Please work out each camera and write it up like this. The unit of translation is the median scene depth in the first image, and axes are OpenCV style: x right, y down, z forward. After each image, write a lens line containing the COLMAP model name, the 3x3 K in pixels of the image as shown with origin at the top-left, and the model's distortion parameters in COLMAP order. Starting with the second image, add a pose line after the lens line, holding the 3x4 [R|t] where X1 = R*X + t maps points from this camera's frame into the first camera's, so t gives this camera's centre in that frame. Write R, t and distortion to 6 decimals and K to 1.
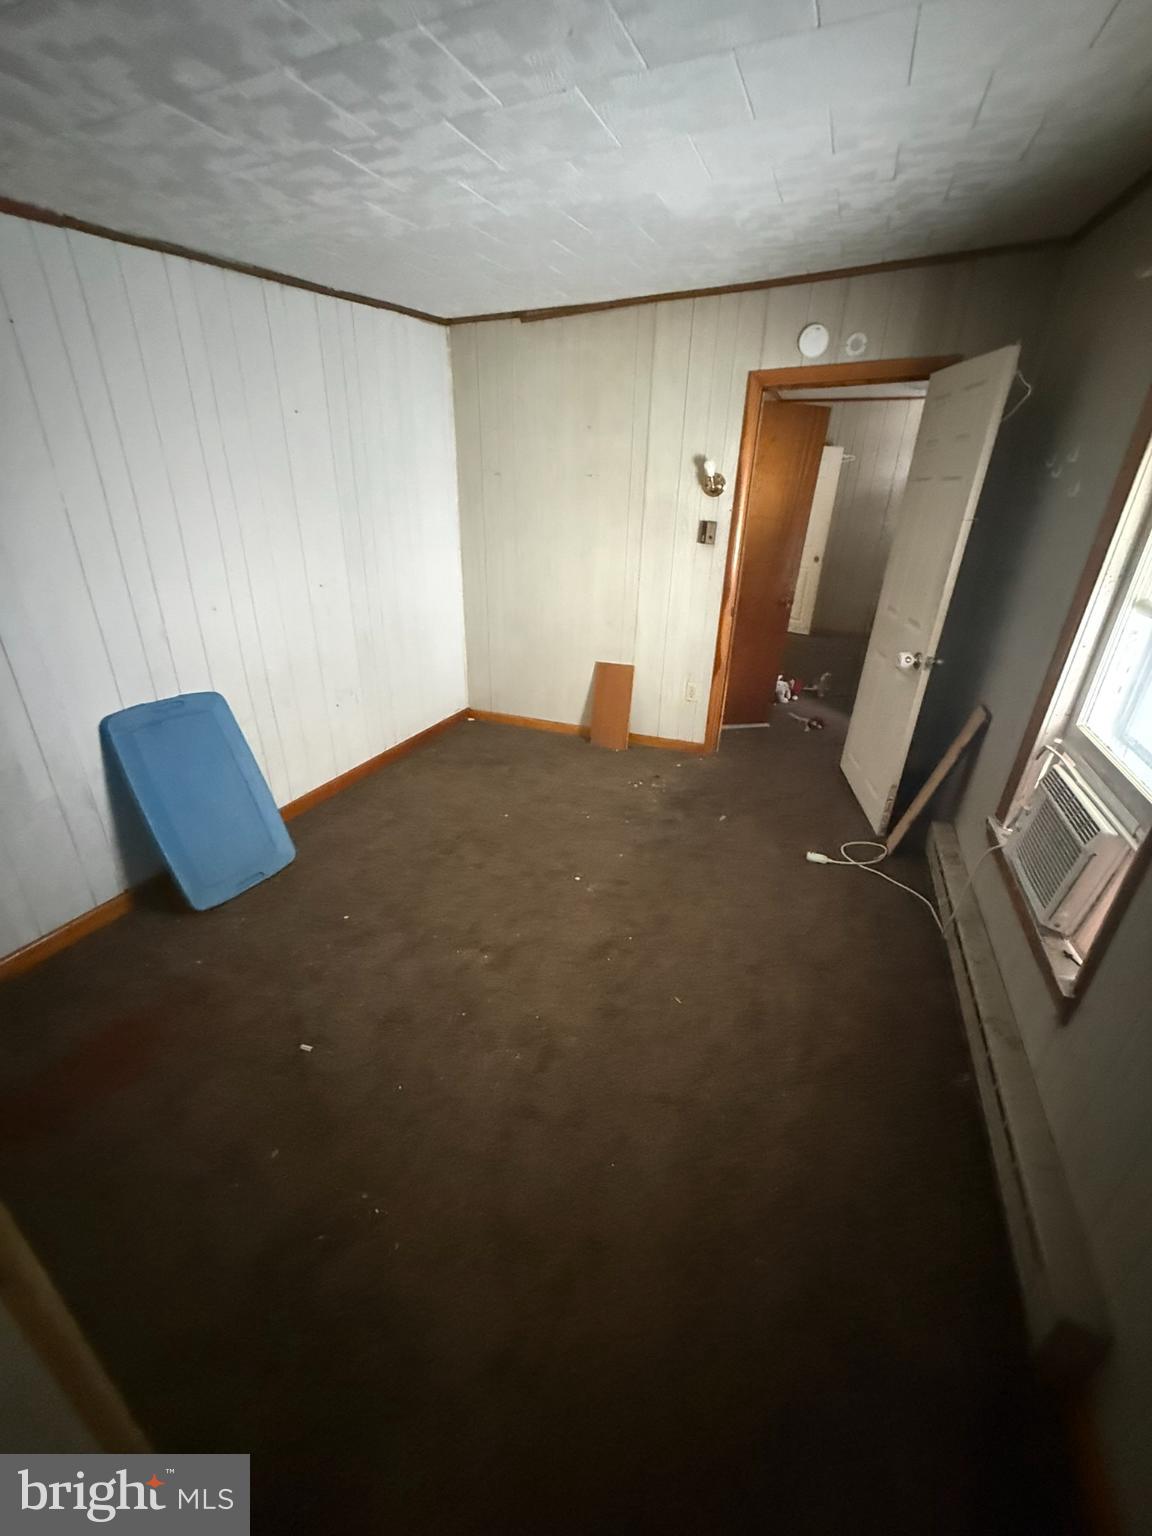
lens RADIAL K [[612.1, 0, 580.5], [0, 612.1, 763.0], [0, 0, 1]] dist [0.001043, -0.000140]
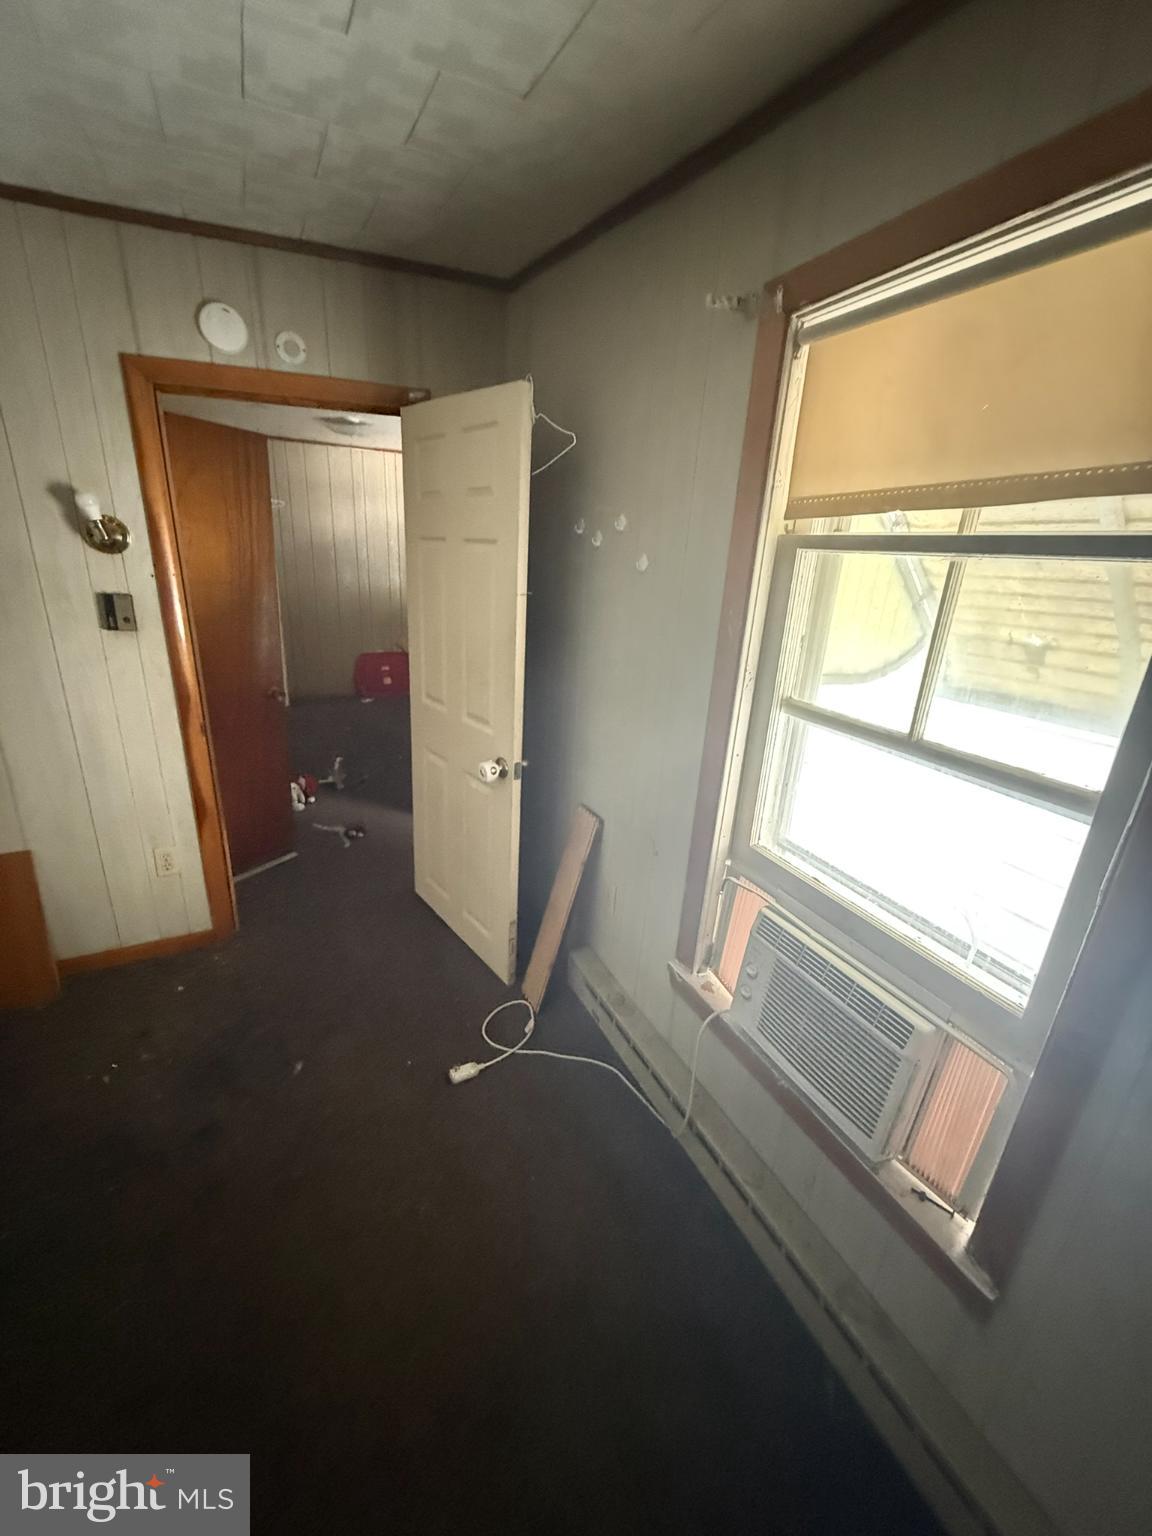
lens RADIAL K [[612.1, 0, 580.5], [0, 612.1, 763.0], [0, 0, 1]] dist [0.001043, -0.000140]
pose [[0.667290, -0.231298, 0.707972, 0.059437], [0.274903, 0.959926, 0.054506, -0.163741], [-0.692208, 0.158252, 0.704134, 0.332493]]
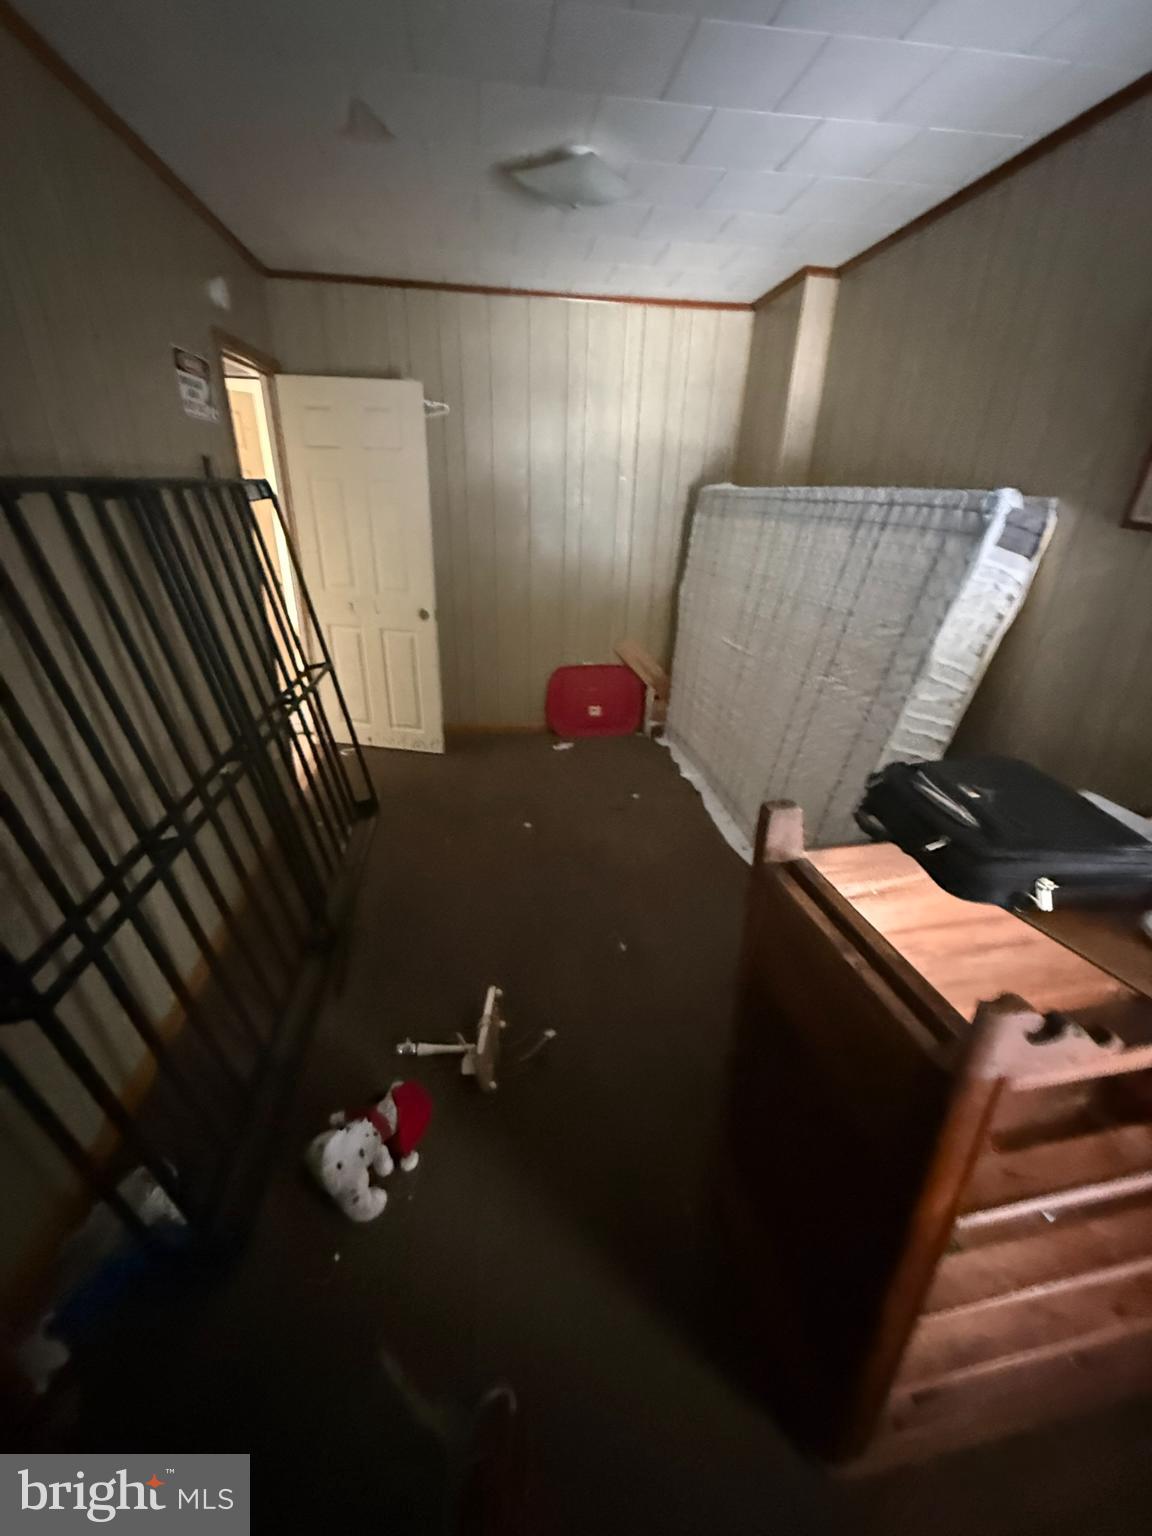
lens RADIAL K [[612.1, 0, 580.5], [0, 612.1, 763.0], [0, 0, 1]] dist [0.001043, -0.000140]
pose [[0.857829, -0.203342, 0.471997, 0.529458], [0.210518, 0.976842, 0.038230, -0.466222], [-0.468840, 0.066569, 0.880771, 1.147394]]
